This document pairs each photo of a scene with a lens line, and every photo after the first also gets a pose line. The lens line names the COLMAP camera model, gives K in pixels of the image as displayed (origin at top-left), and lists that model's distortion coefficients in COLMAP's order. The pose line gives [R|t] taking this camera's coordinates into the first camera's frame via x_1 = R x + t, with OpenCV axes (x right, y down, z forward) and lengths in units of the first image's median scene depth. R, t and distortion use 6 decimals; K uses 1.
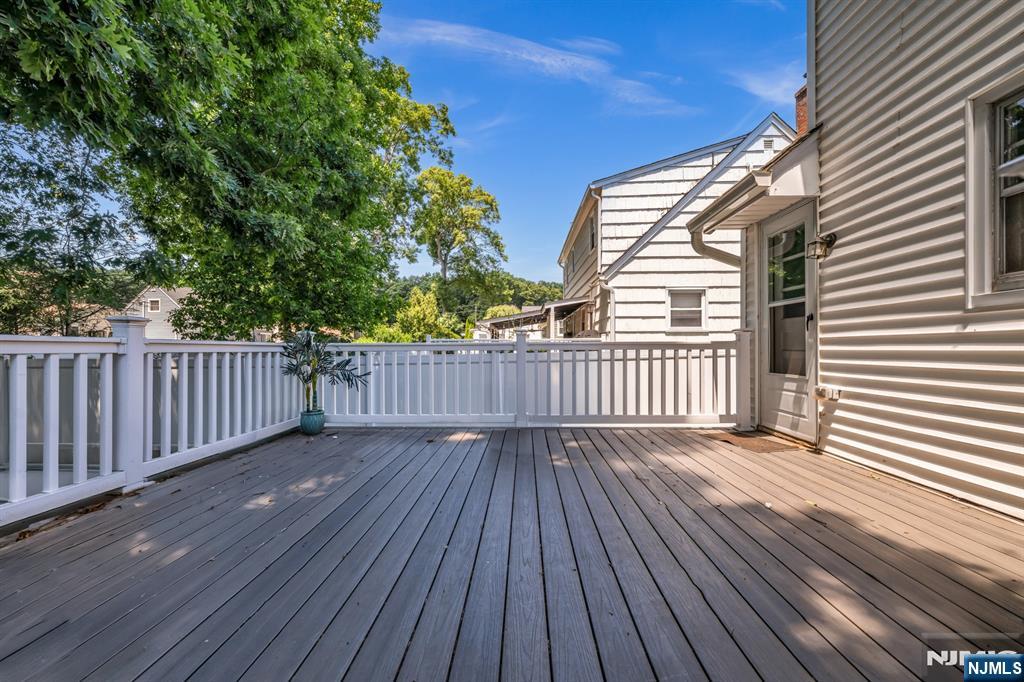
lens RADIAL K [[408.3, 0, 509.2], [0, 408.3, 345.8], [0, 0, 1]] dist [0.000494, 0.000031]
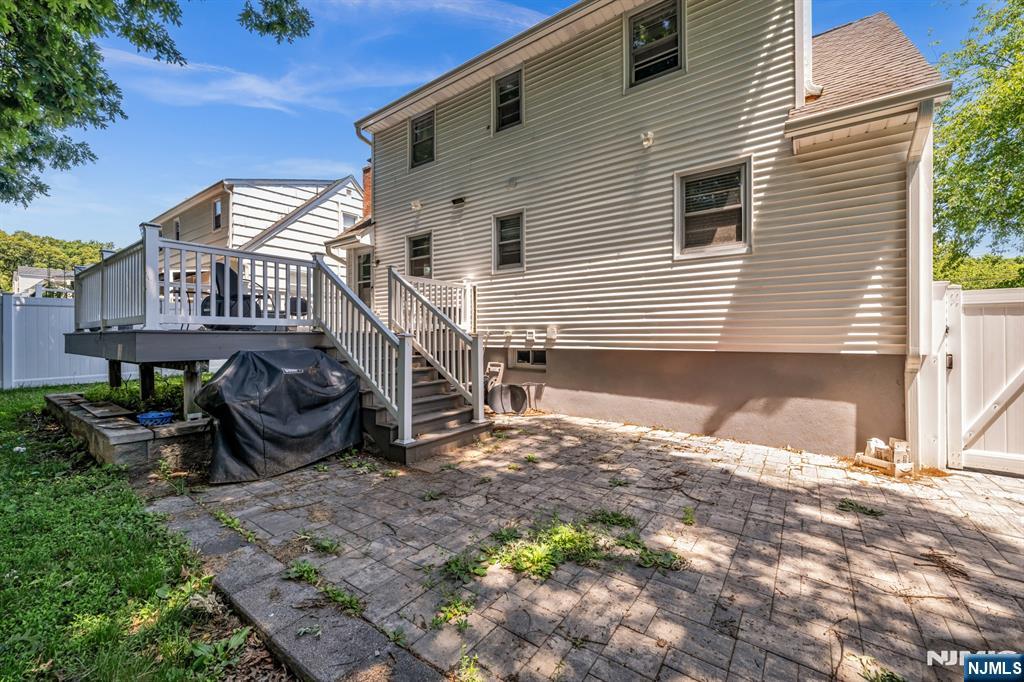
lens RADIAL K [[431.9, 0, 518.2], [0, 431.9, 334.7], [0, 0, 1]] dist [-0.000223, -0.000152]
pose [[0.559635, 0.006981, 0.828710, -0.410910], [-0.002913, 0.999975, -0.006457, 0.095638], [-0.828734, 0.001199, 0.559641, -0.530208]]
